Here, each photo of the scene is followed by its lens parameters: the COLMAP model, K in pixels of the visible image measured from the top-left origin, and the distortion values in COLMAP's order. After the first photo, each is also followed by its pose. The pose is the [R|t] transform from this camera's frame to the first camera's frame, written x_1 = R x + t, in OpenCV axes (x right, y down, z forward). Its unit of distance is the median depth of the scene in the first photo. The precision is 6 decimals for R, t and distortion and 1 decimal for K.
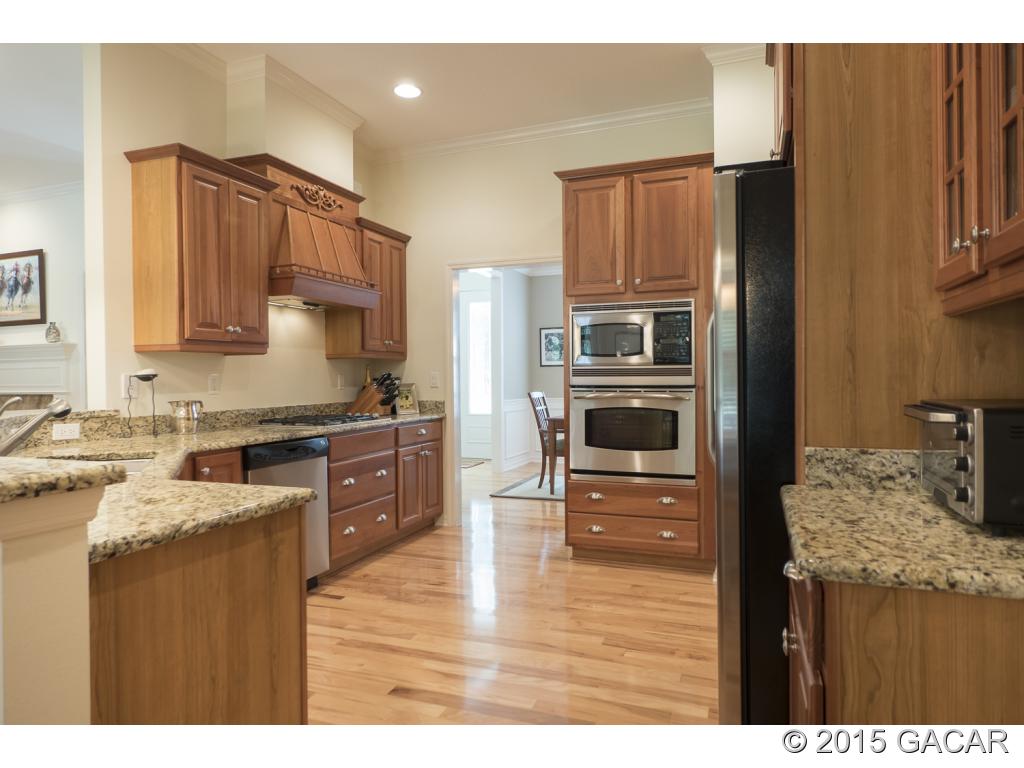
lens RADIAL K [[650.0, 0, 512.0], [0, 650.0, 384.0], [0, 0, 1]] dist [0.002643, 0.000087]
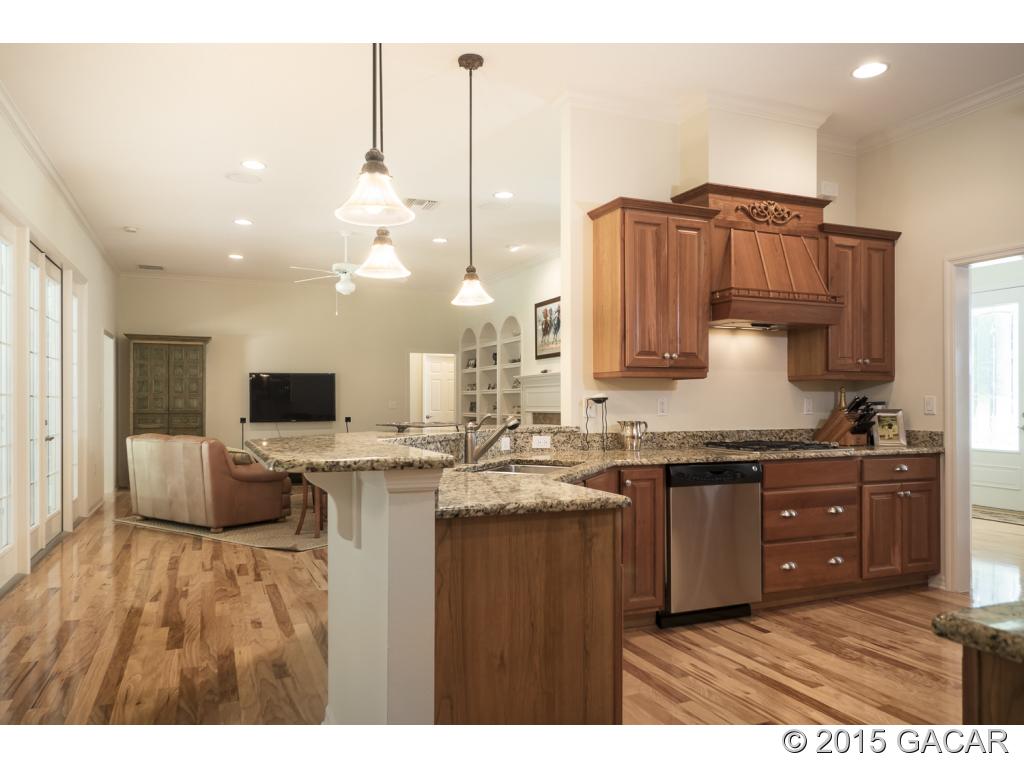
lens RADIAL K [[828.4, 0, 510.9], [0, 828.4, 401.0], [0, 0, 1]] dist [0.012618, 0.003423]
pose [[0.644829, 0.008696, -0.764278, 0.411319], [-0.013910, 0.999903, -0.000359, -0.004906], [0.764201, 0.010862, 0.644887, -0.076396]]
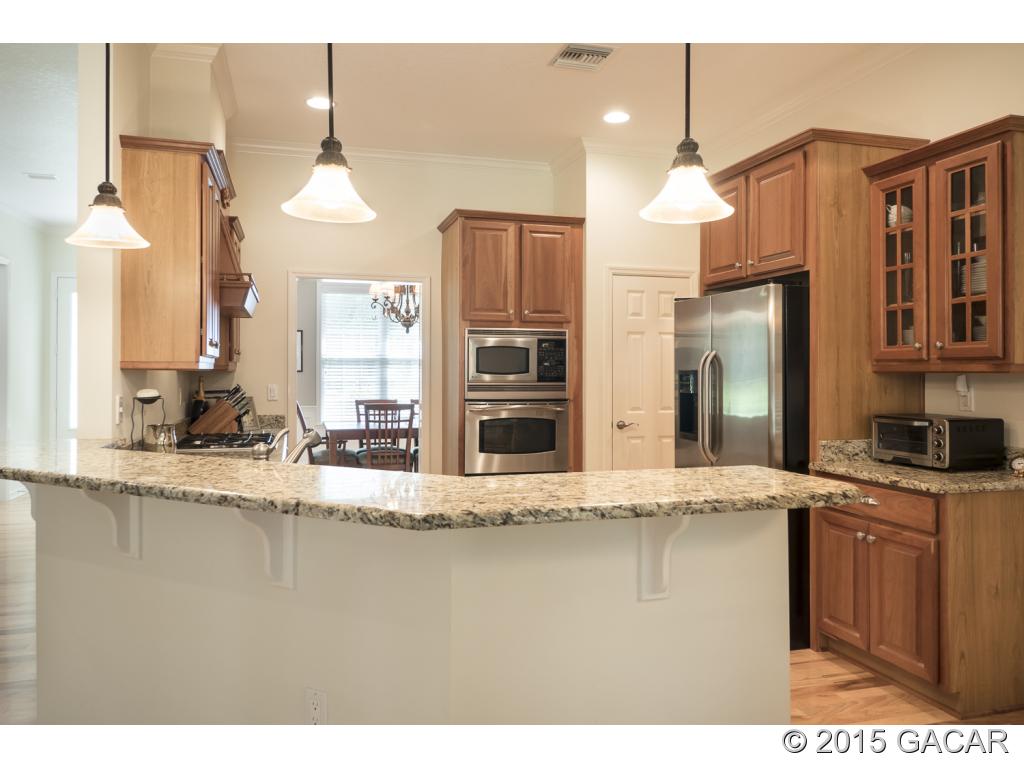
lens RADIAL K [[711.1, 0, 512.0], [0, 711.1, 384.0], [0, 0, 1]] dist [0.003743, 0.001663]
pose [[0.801448, 0.000149, 0.598065, -0.639905], [-0.001510, 0.999997, 0.001773, -0.029186], [-0.598063, -0.002324, 0.801446, -0.040842]]
